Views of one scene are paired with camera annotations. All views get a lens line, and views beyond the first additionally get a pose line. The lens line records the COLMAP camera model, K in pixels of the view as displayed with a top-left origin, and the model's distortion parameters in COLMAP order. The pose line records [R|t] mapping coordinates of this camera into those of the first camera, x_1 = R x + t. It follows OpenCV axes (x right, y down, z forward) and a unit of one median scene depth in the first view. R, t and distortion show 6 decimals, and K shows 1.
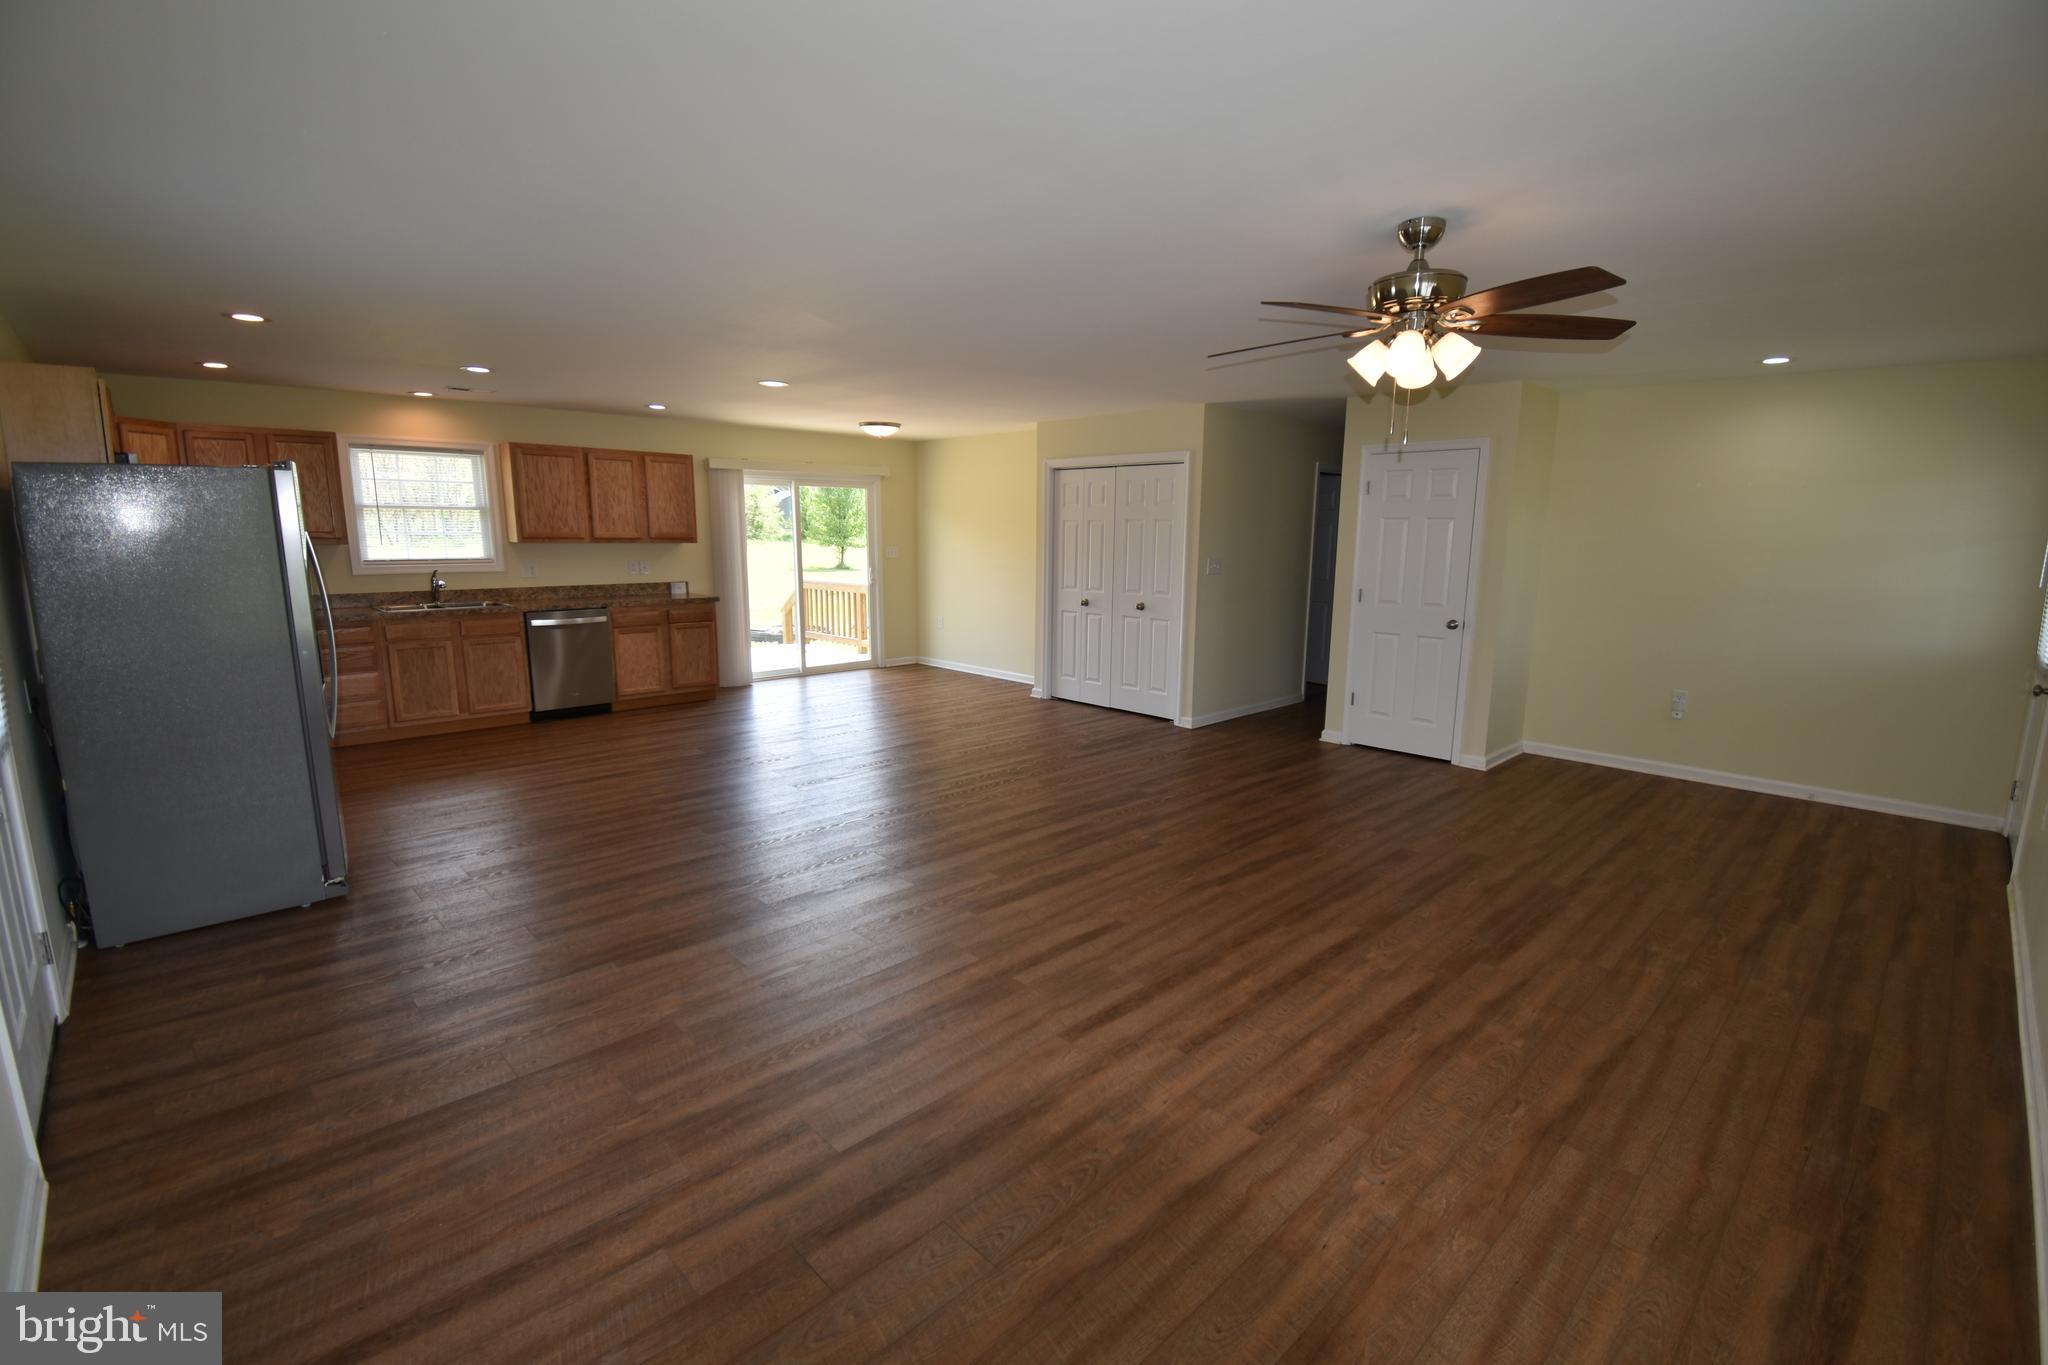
lens RADIAL K [[904.5, 0, 1030.9], [0, 904.5, 685.4], [0, 0, 1]] dist [0.025149, -0.031478]
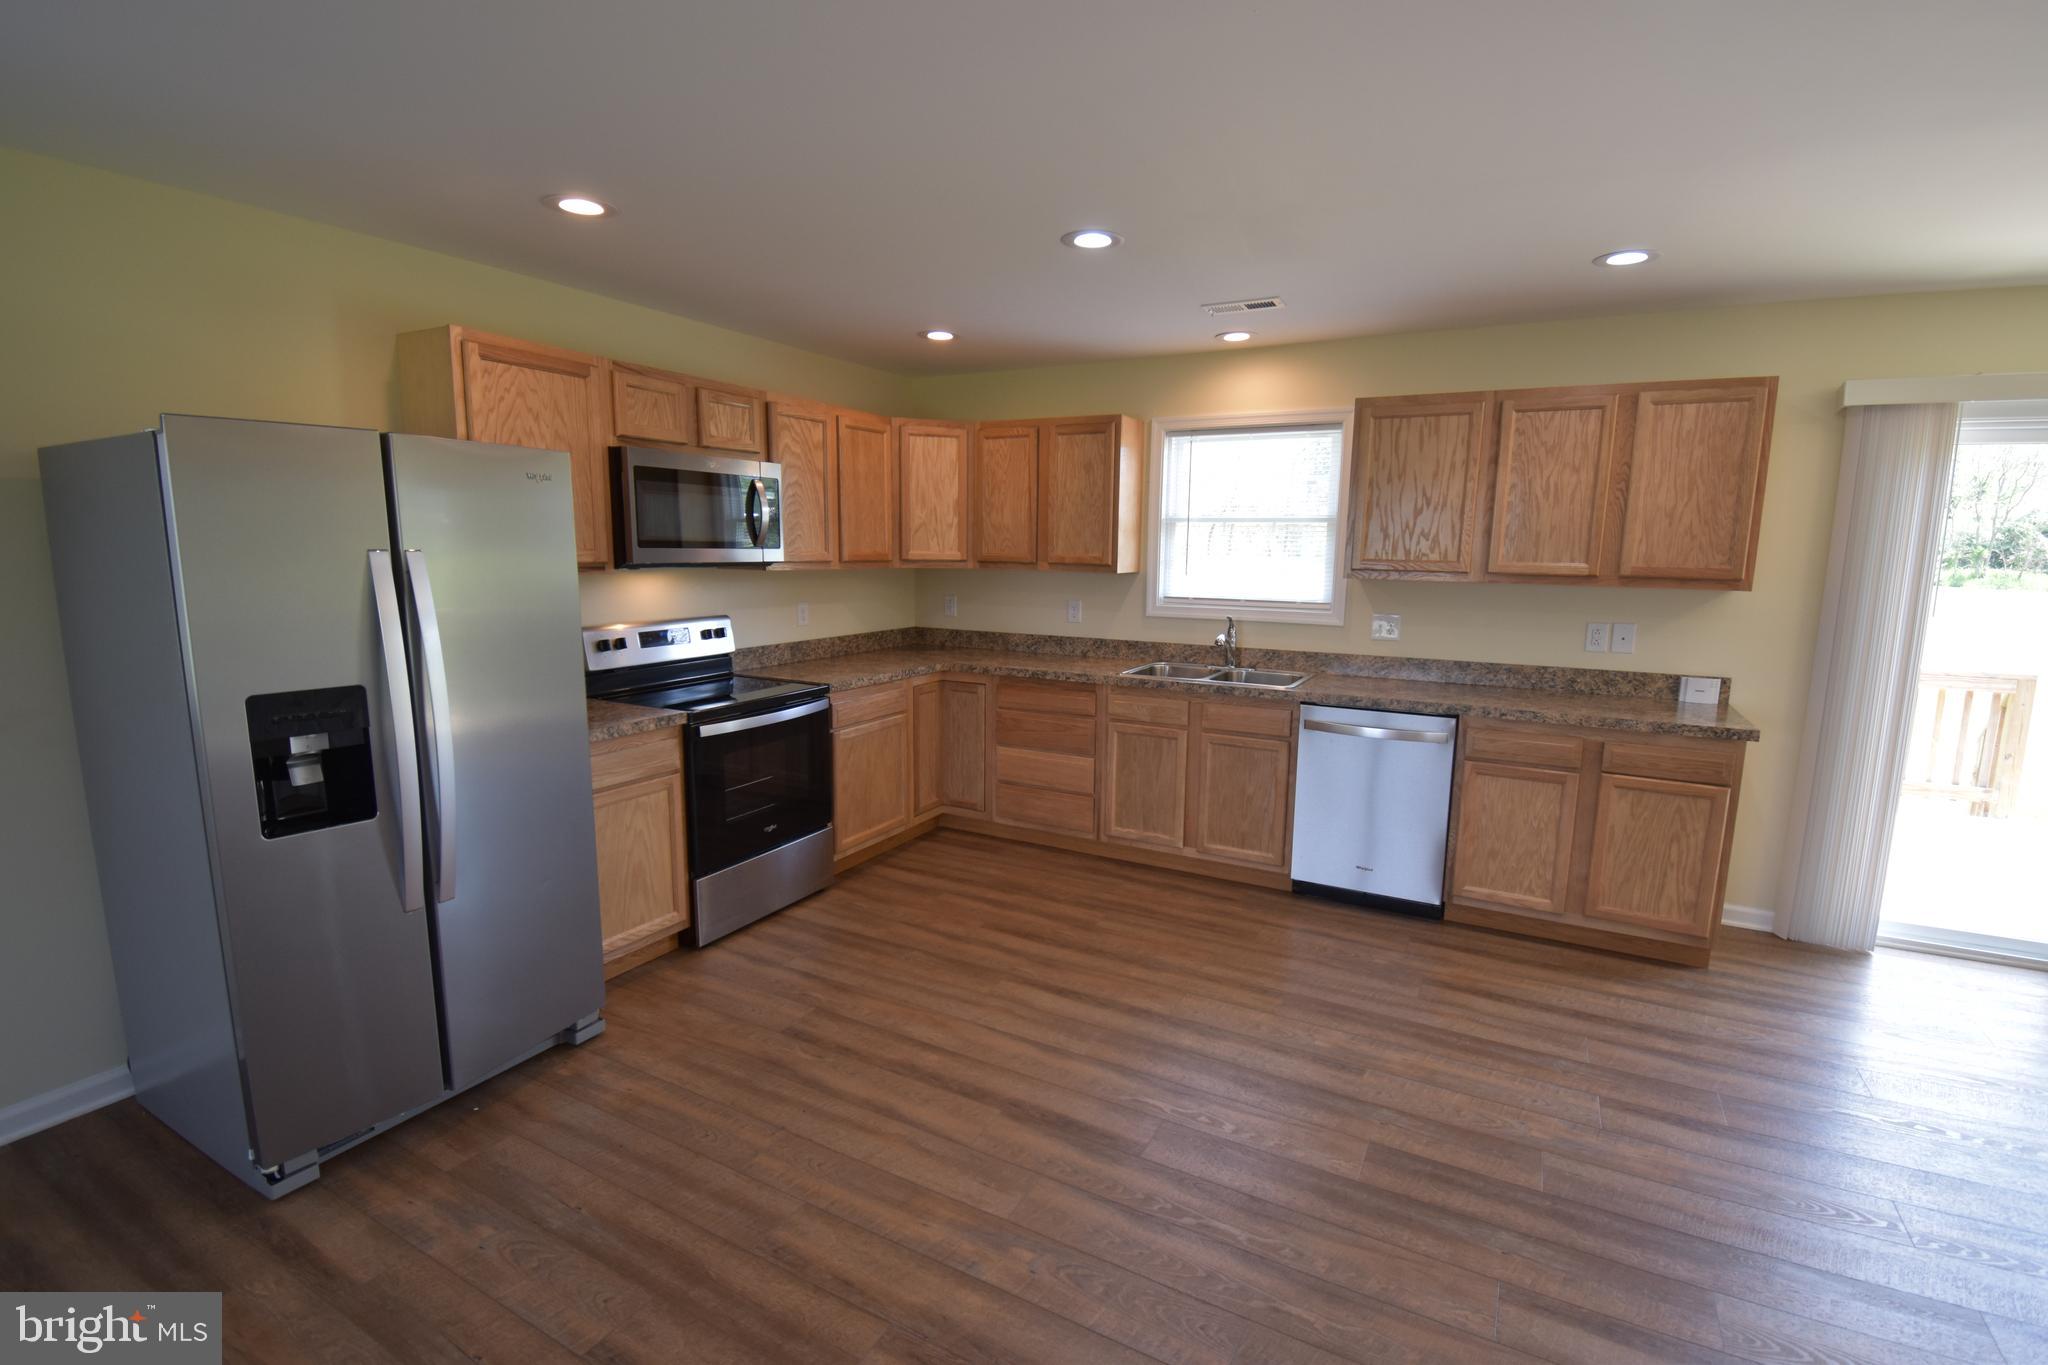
lens RADIAL K [[924.0, 0, 1031.4], [0, 924.0, 692.1], [0, 0, 1]] dist [0.026904, -0.032985]
pose [[0.298395, 0.146448, -0.943140, -0.070165], [-0.171703, 0.980273, 0.097890, -0.110986], [0.938871, 0.132730, 0.317655, 0.645515]]
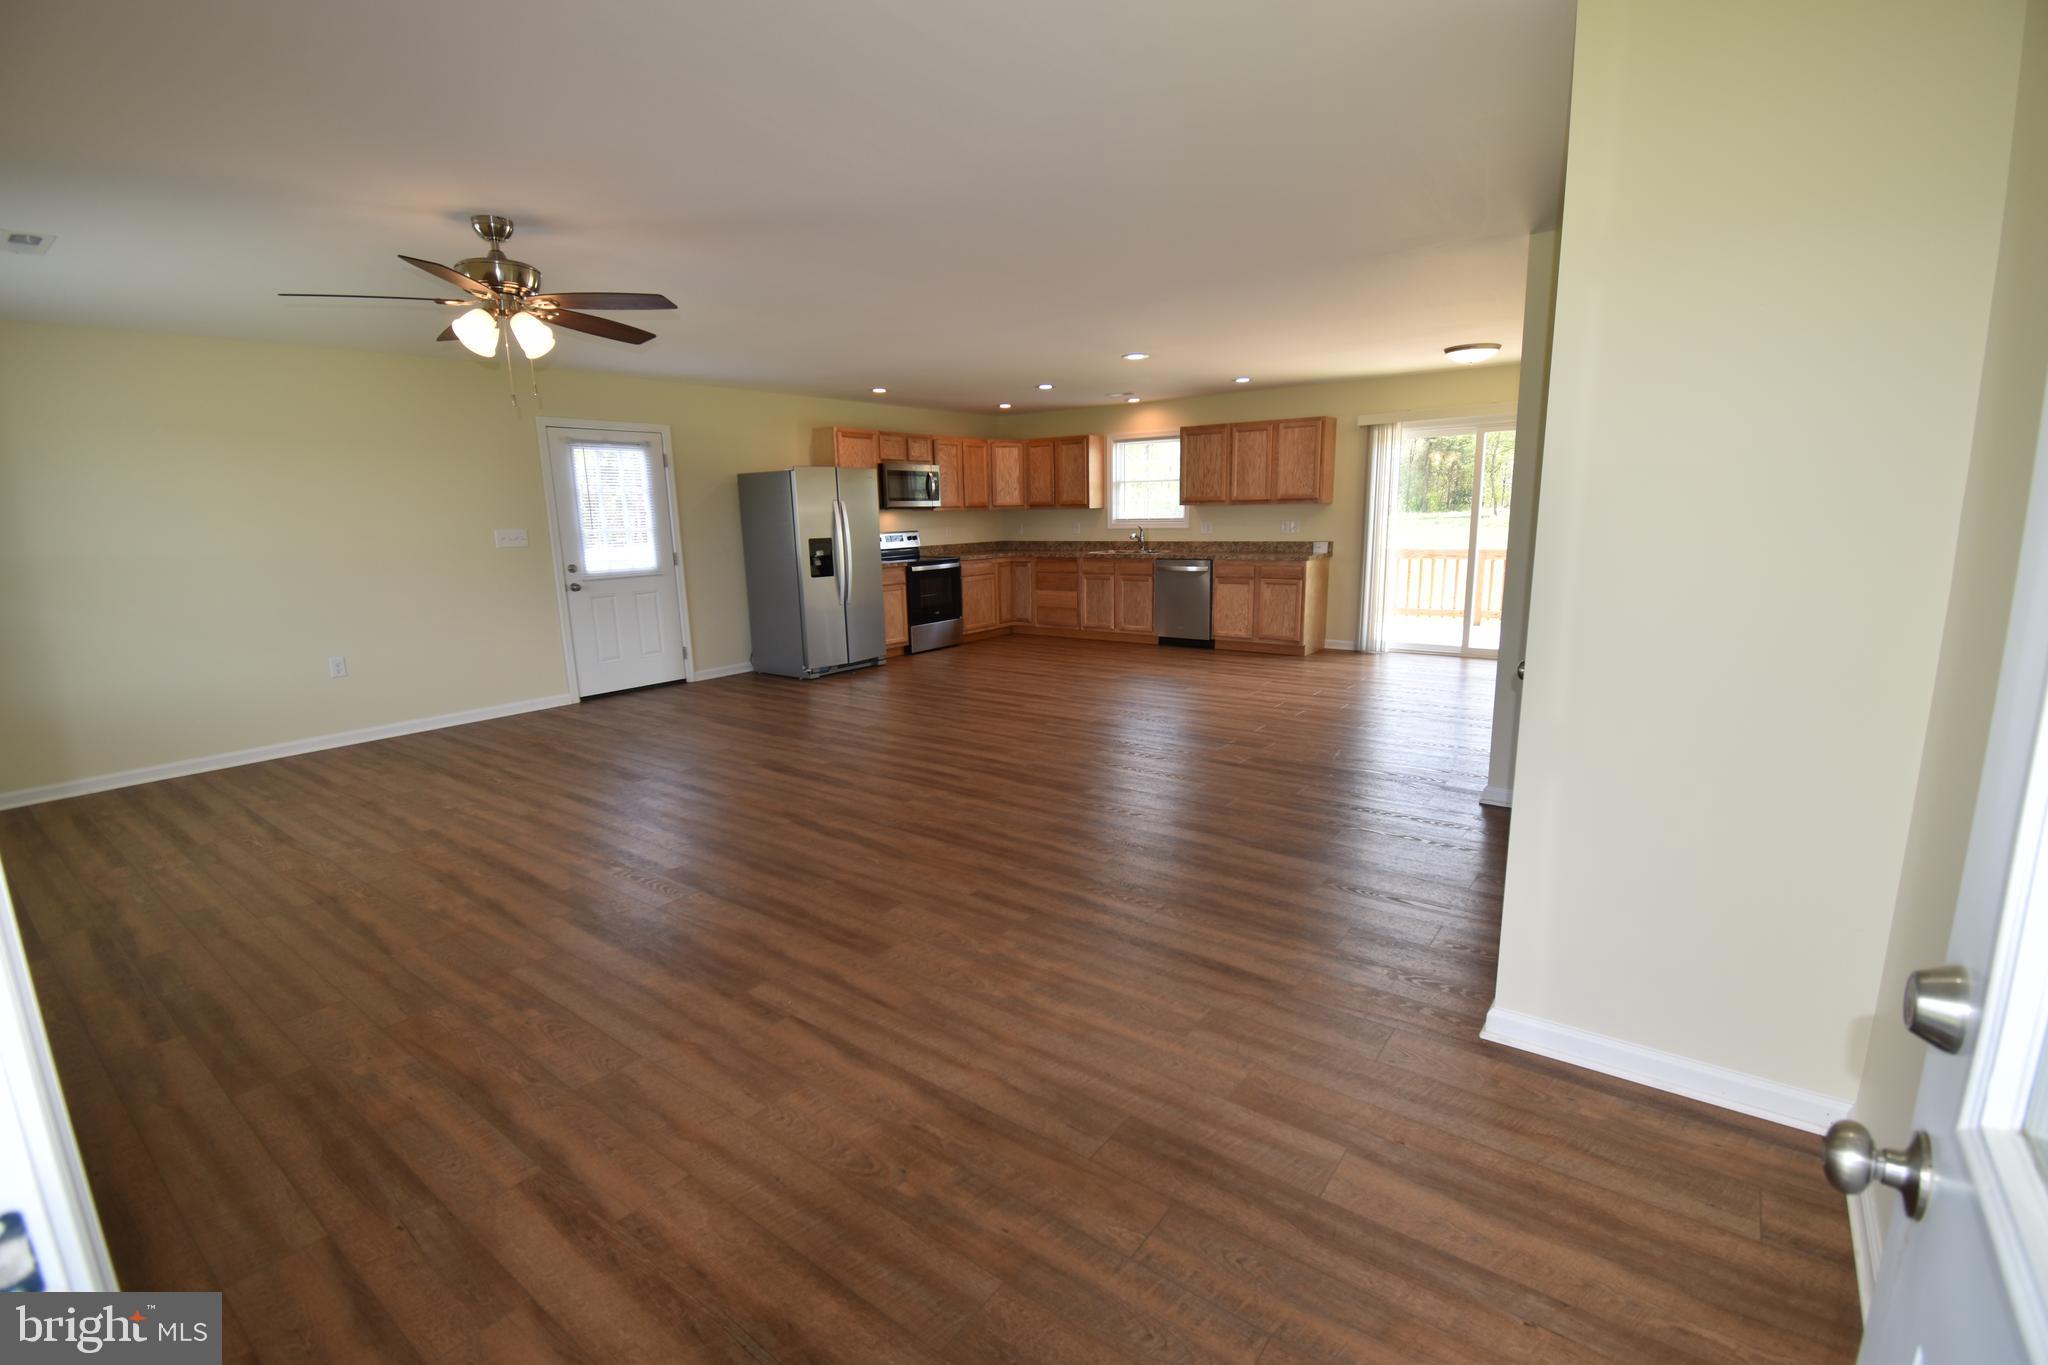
lens RADIAL K [[904.5, 0, 1030.9], [0, 904.5, 685.4], [0, 0, 1]] dist [0.025149, -0.031478]
pose [[0.156262, 0.177459, -0.971643, 0.694636], [-0.146896, 0.976963, 0.154806, -0.075974], [0.976731, 0.118540, 0.178730, 0.595956]]
